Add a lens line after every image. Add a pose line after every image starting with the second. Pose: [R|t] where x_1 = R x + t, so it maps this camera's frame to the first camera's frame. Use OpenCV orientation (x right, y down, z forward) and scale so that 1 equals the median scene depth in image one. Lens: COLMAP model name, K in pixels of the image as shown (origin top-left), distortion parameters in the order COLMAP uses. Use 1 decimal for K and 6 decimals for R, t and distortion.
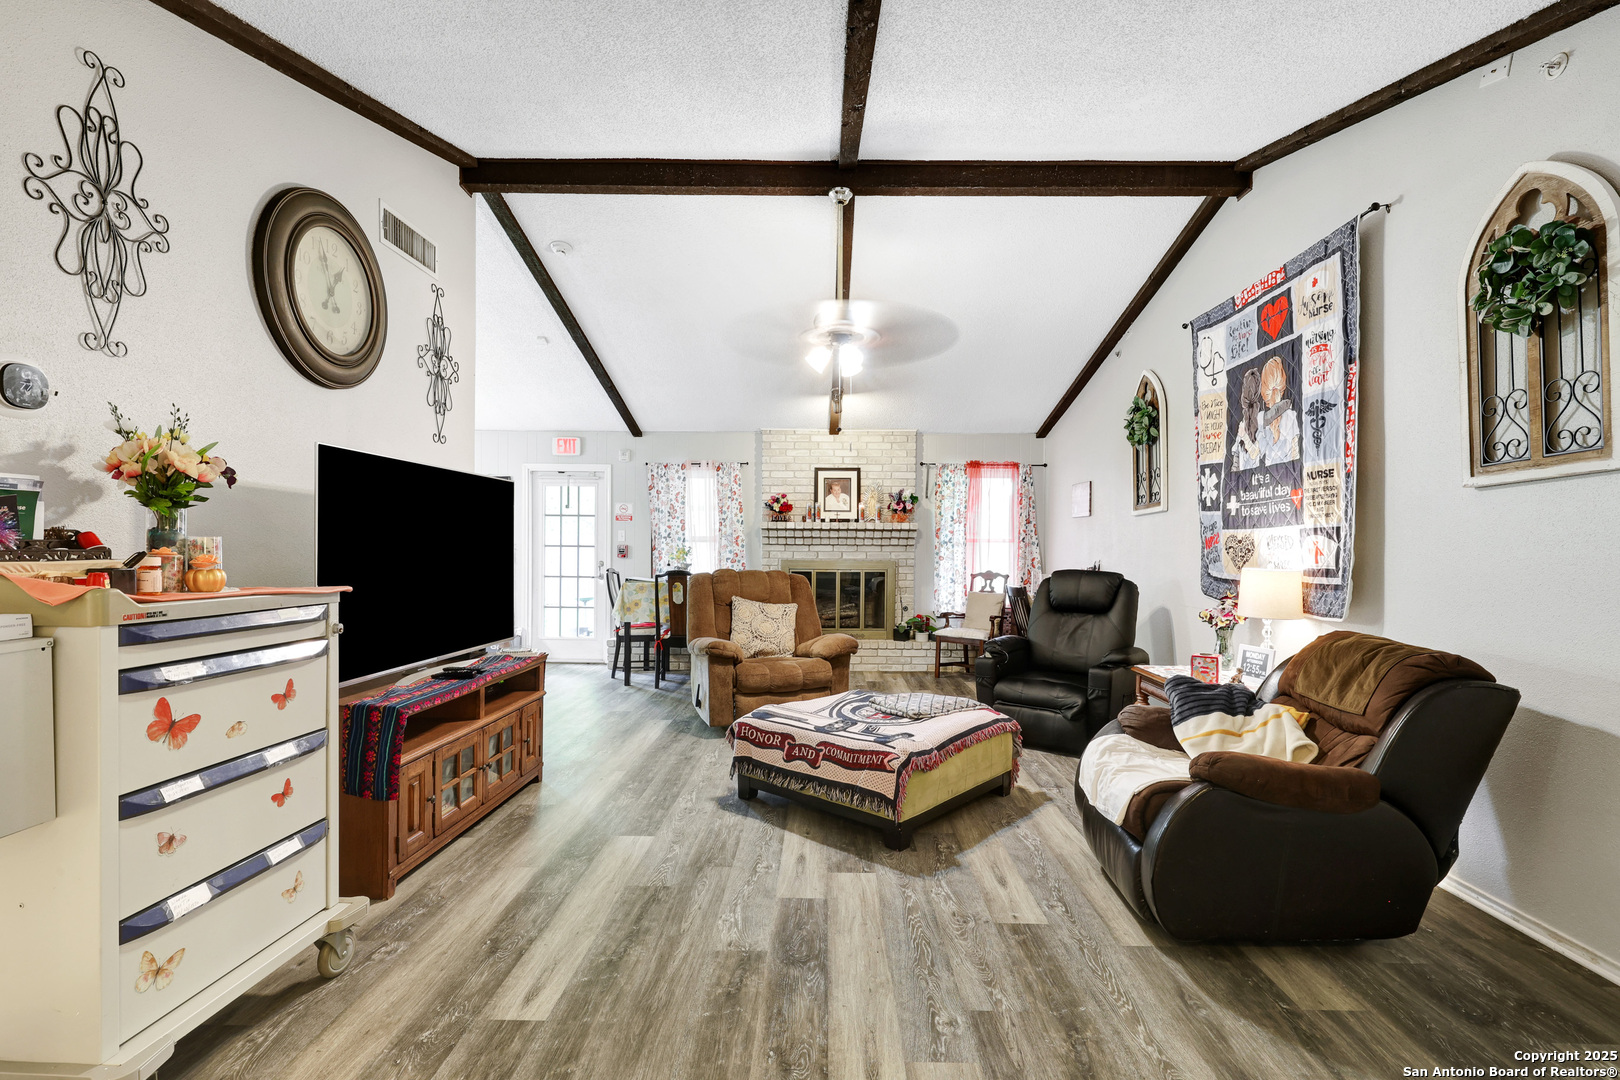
lens RADIAL K [[753.6, 0, 824.1], [0, 753.6, 553.0], [0, 0, 1]] dist [-0.000545, 0.000018]
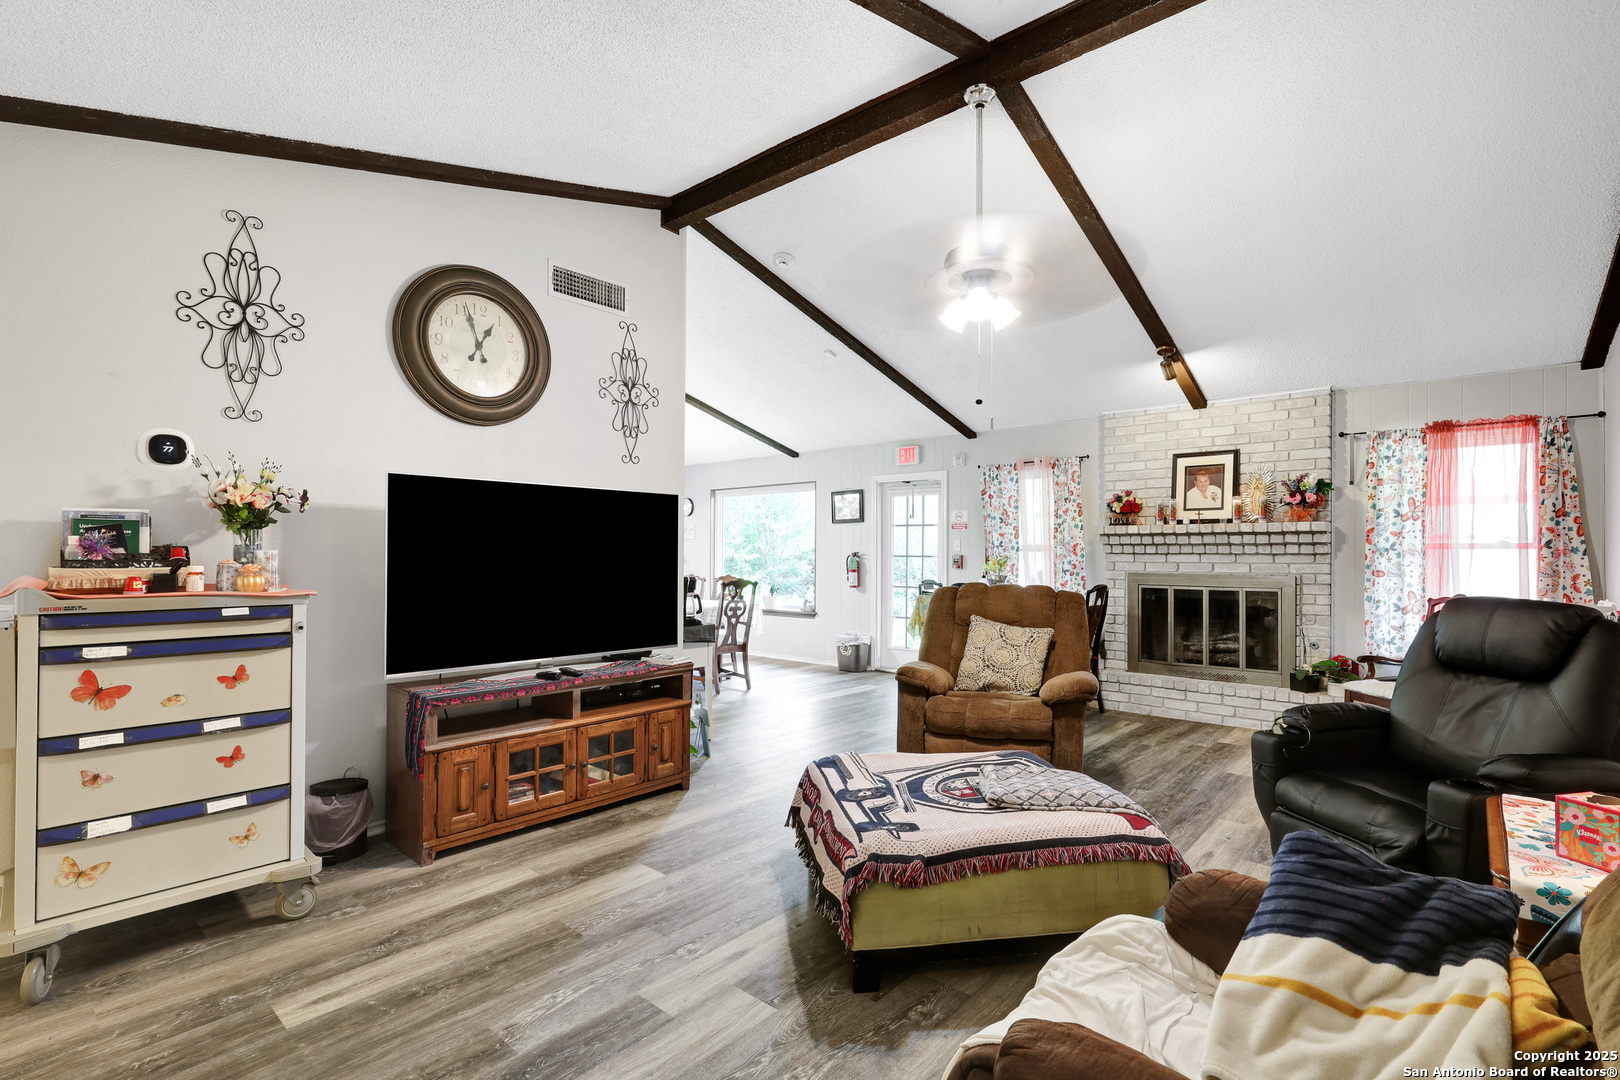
lens RADIAL K [[753.6, 0, 811.4], [0, 753.6, 547.6], [0, 0, 1]] dist [-0.000545, 0.000018]
pose [[0.760694, -0.010215, -0.649031, 0.448468], [-0.003241, 0.999804, -0.019535, -0.002337], [0.649103, 0.016963, 0.760511, 0.370253]]
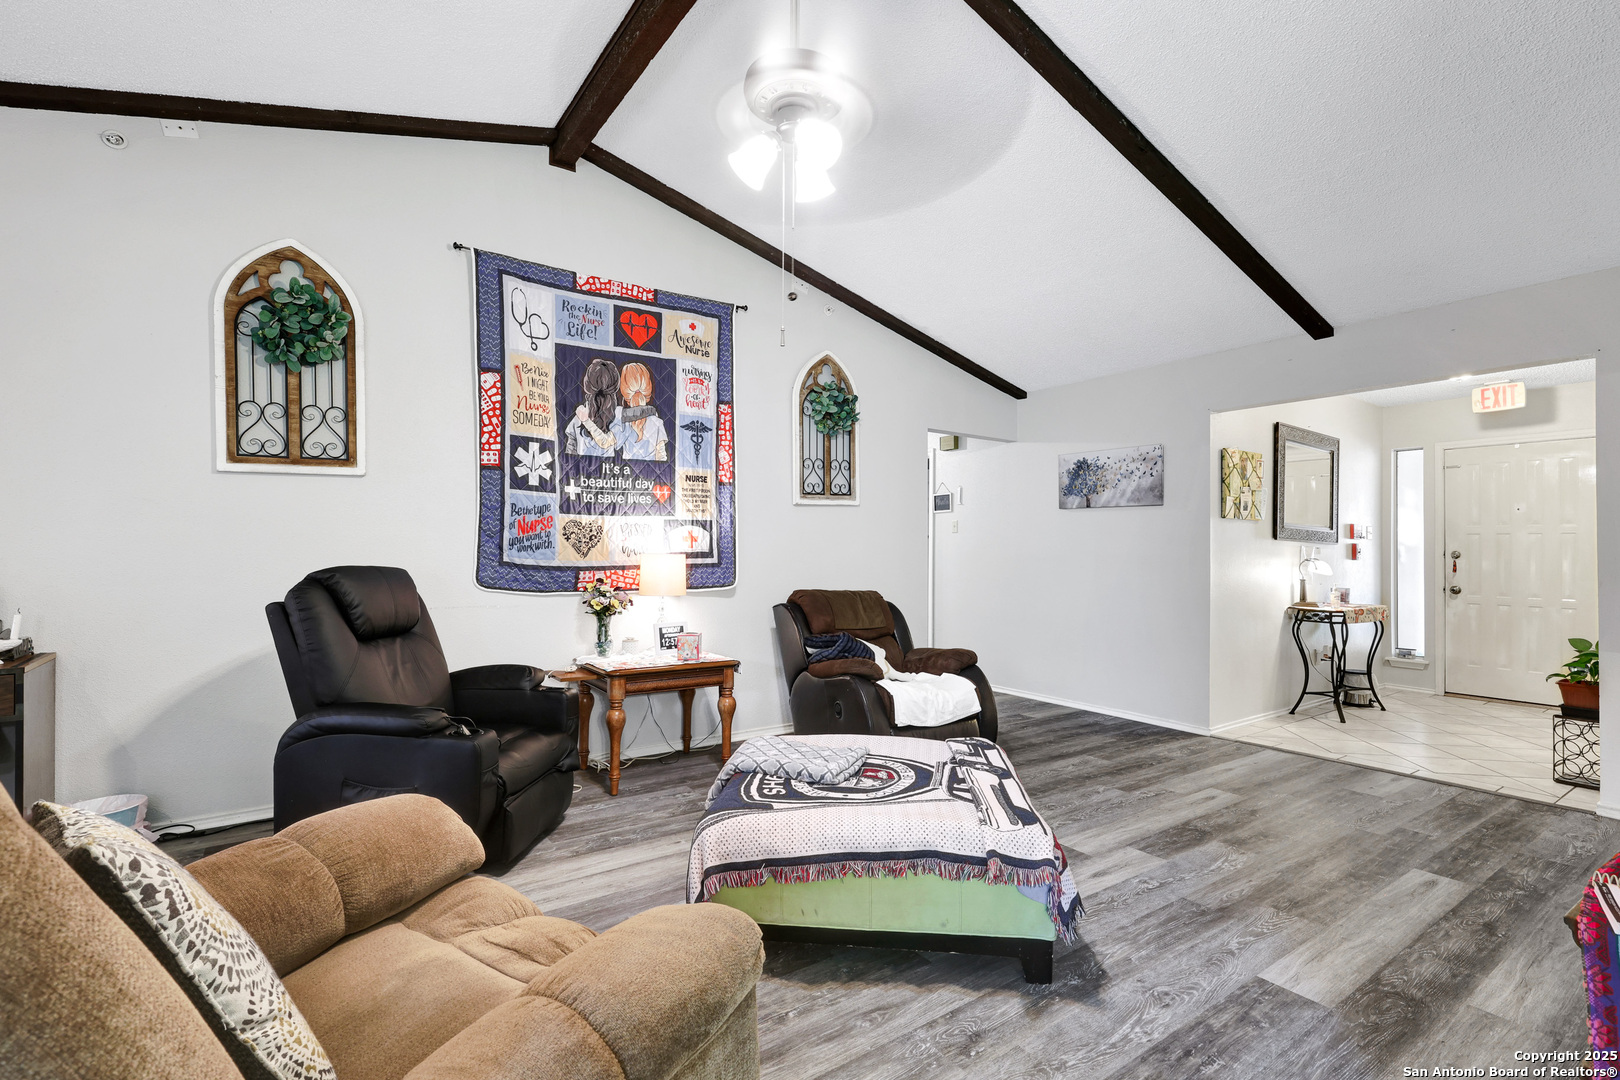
lens RADIAL K [[753.6, 0, 803.7], [0, 753.6, 539.6], [0, 0, 1]] dist [-0.000545, 0.000018]
pose [[-0.579702, 0.001848, 0.814827, -0.470731], [-0.003956, 0.999979, -0.005083, 0.005185], [-0.814819, -0.006170, -0.579682, 1.512574]]
